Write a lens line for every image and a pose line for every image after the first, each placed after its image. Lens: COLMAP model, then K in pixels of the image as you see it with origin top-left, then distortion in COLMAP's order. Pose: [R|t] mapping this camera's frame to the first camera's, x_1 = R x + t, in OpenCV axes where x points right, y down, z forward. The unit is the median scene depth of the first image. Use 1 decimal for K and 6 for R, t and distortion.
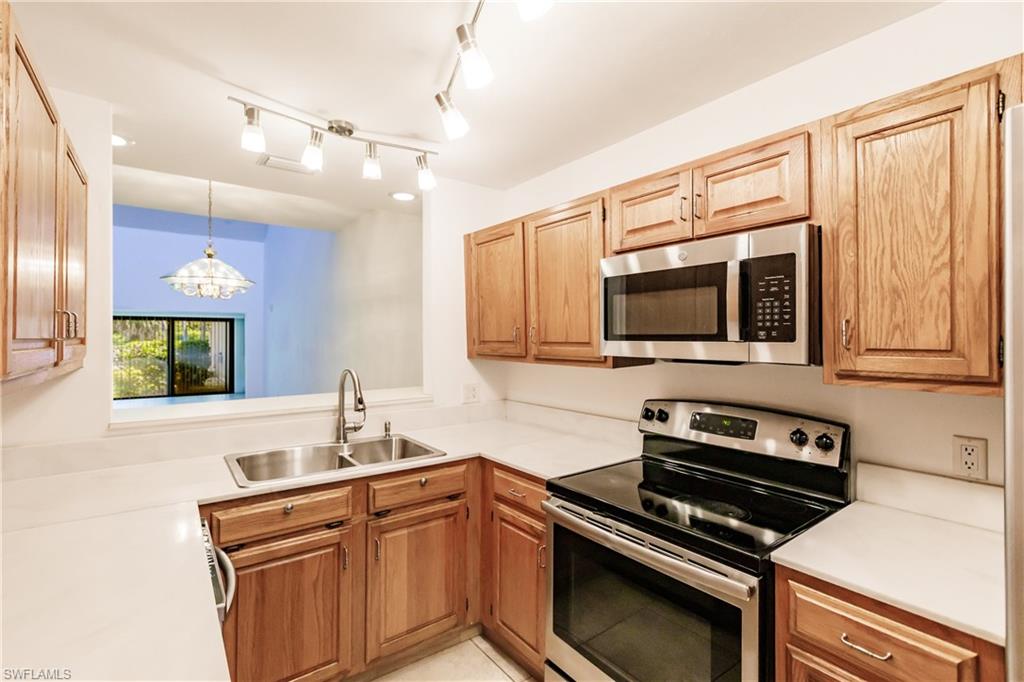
lens RADIAL K [[459.8, 0, 512.5], [0, 459.8, 335.8], [0, 0, 1]] dist [0.001514, -0.000148]
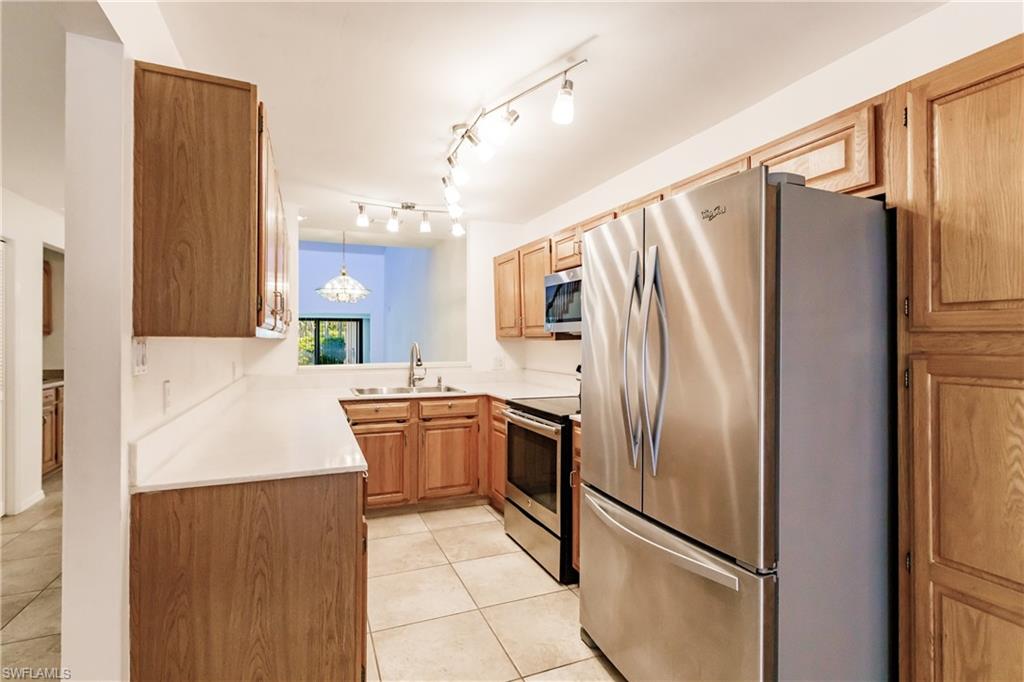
lens RADIAL K [[477.1, 0, 513.0], [0, 477.1, 334.9], [0, 0, 1]] dist [-0.001706, -0.000237]
pose [[0.970325, -0.003426, -0.241780, 0.447296], [0.003042, 0.999993, -0.001960, 0.049484], [0.241785, 0.001166, 0.970329, -0.663746]]
